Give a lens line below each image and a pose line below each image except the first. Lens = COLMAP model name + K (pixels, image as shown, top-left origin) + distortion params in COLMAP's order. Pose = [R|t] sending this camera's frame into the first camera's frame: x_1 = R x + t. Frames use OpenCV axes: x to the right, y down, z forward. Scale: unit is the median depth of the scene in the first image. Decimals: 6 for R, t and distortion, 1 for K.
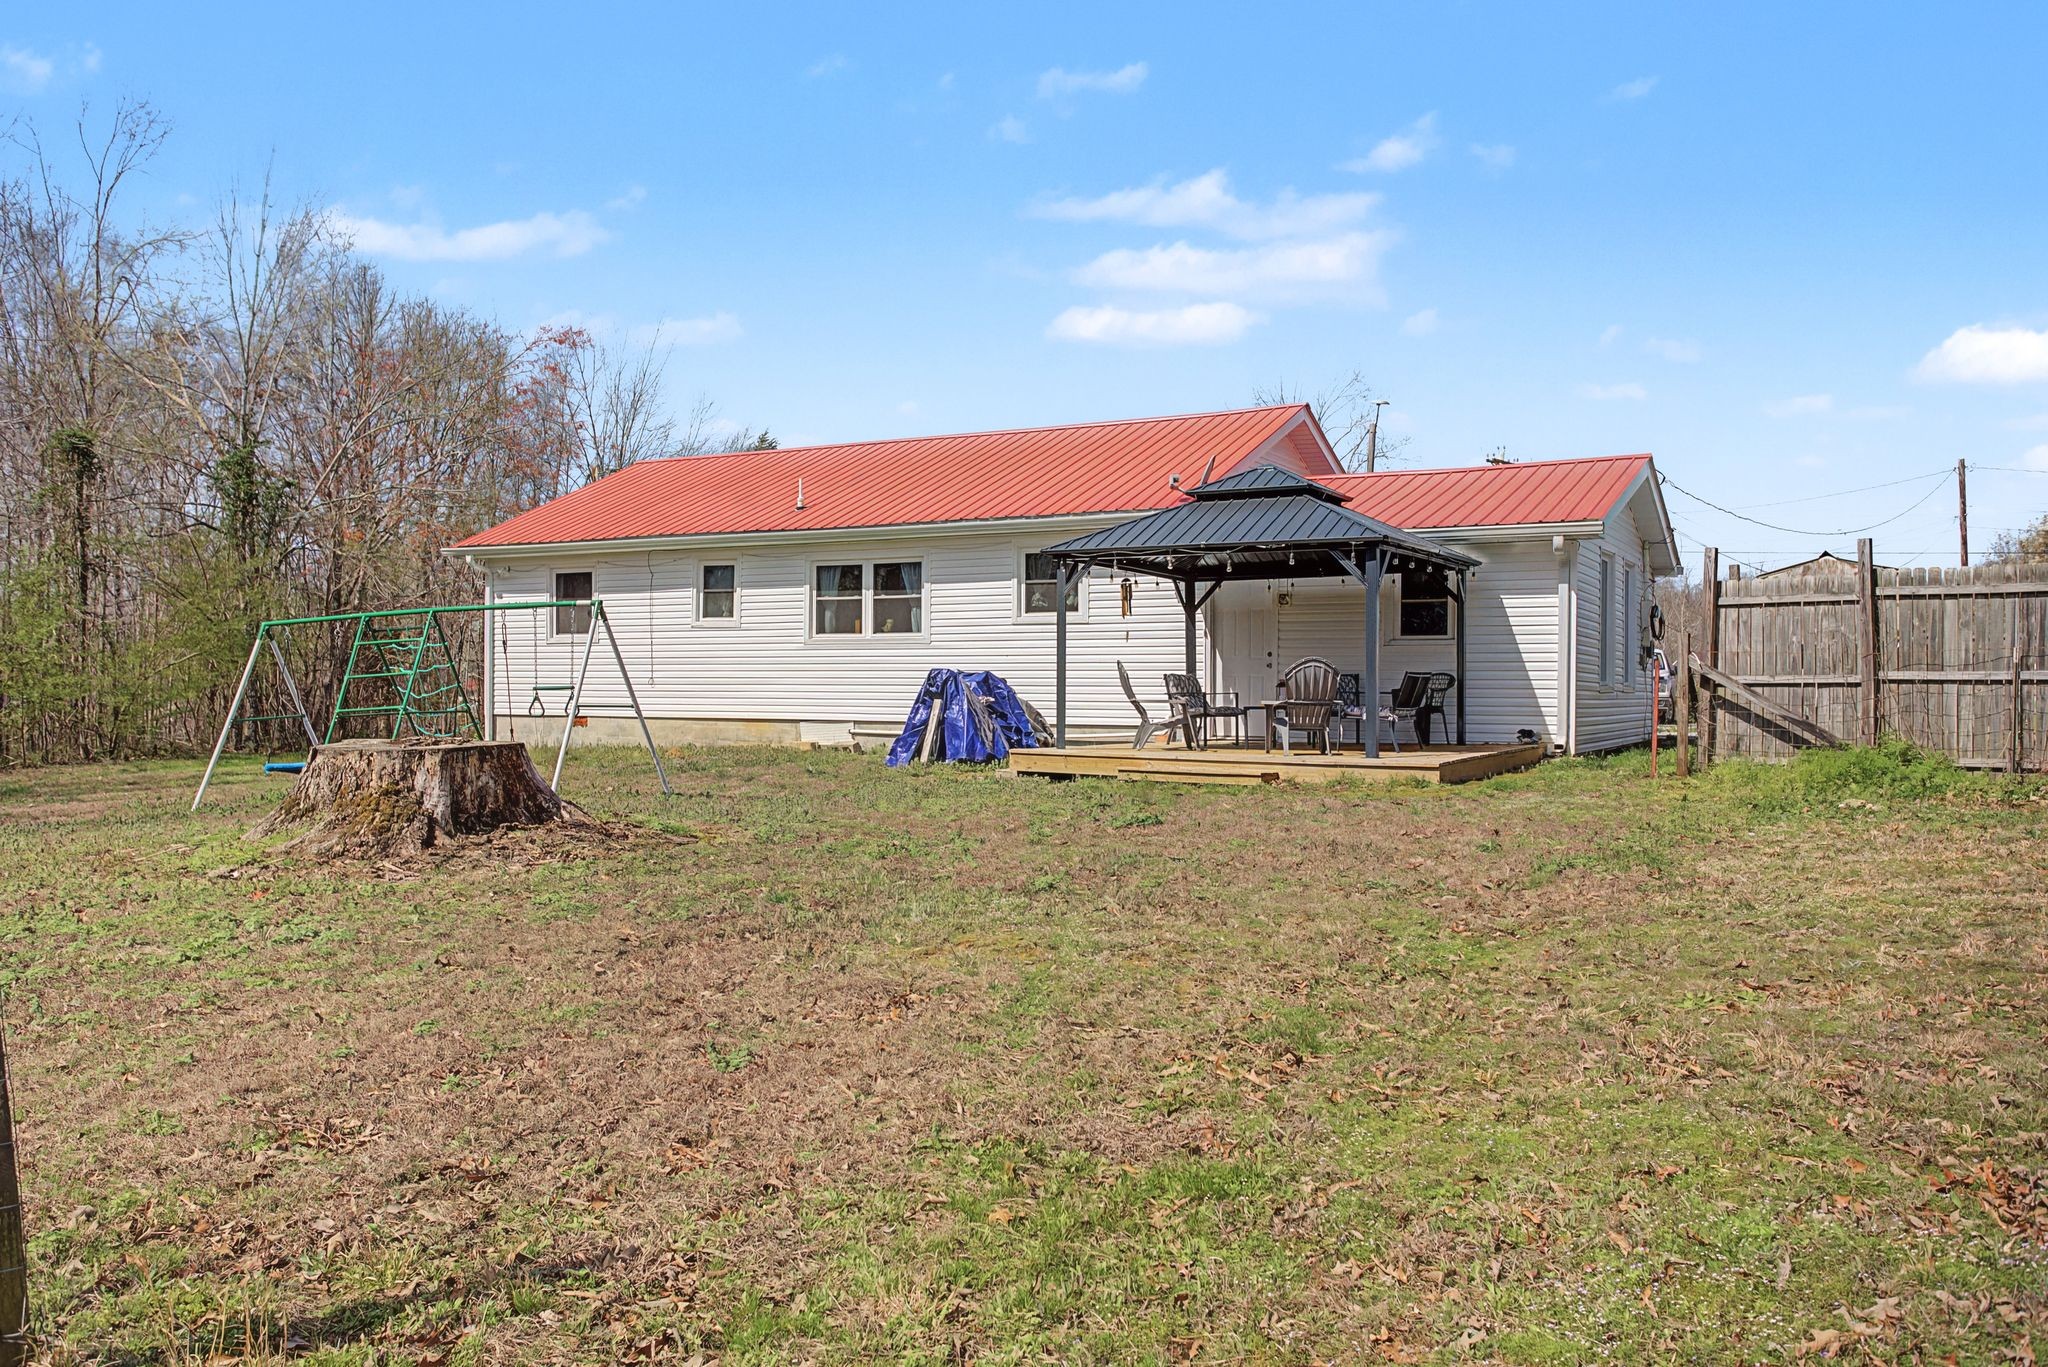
lens RADIAL K [[1524.4, 0, 1024.1], [0, 1524.4, 681.1], [0, 0, 1]] dist [0.001973, 0.000317]
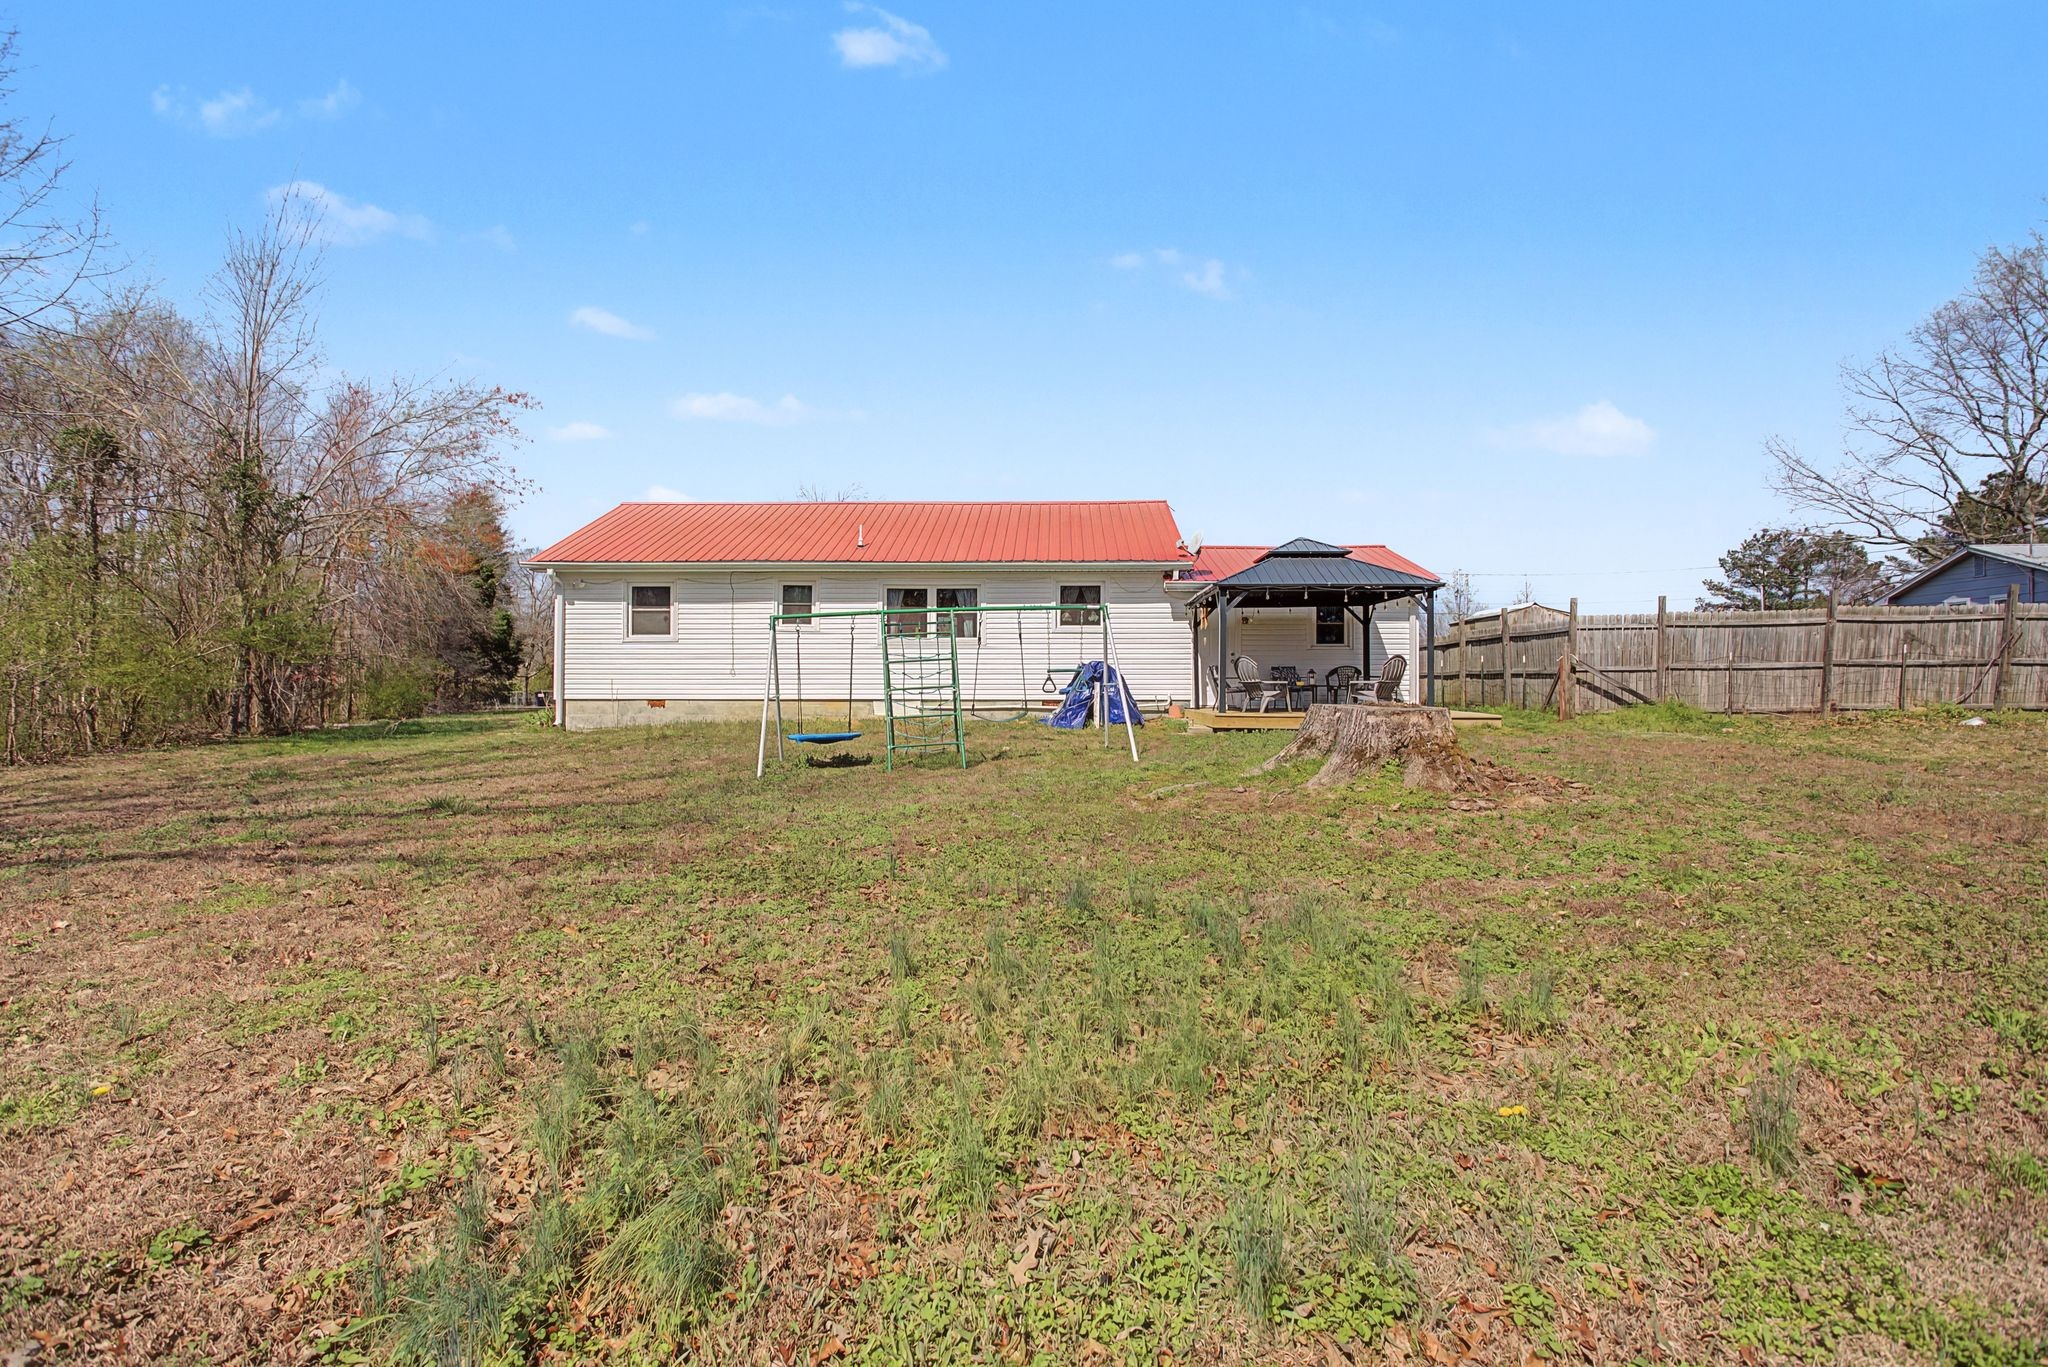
lens RADIAL K [[997.9, 0, 1023.8], [0, 997.9, 682.8], [0, 0, 1]] dist [-0.013550, 0.005219]
pose [[0.895587, -0.002517, 0.444880, -0.439219], [0.000558, 0.999990, 0.004534, 0.006632], [-0.444886, -0.003813, 0.895579, 0.130954]]
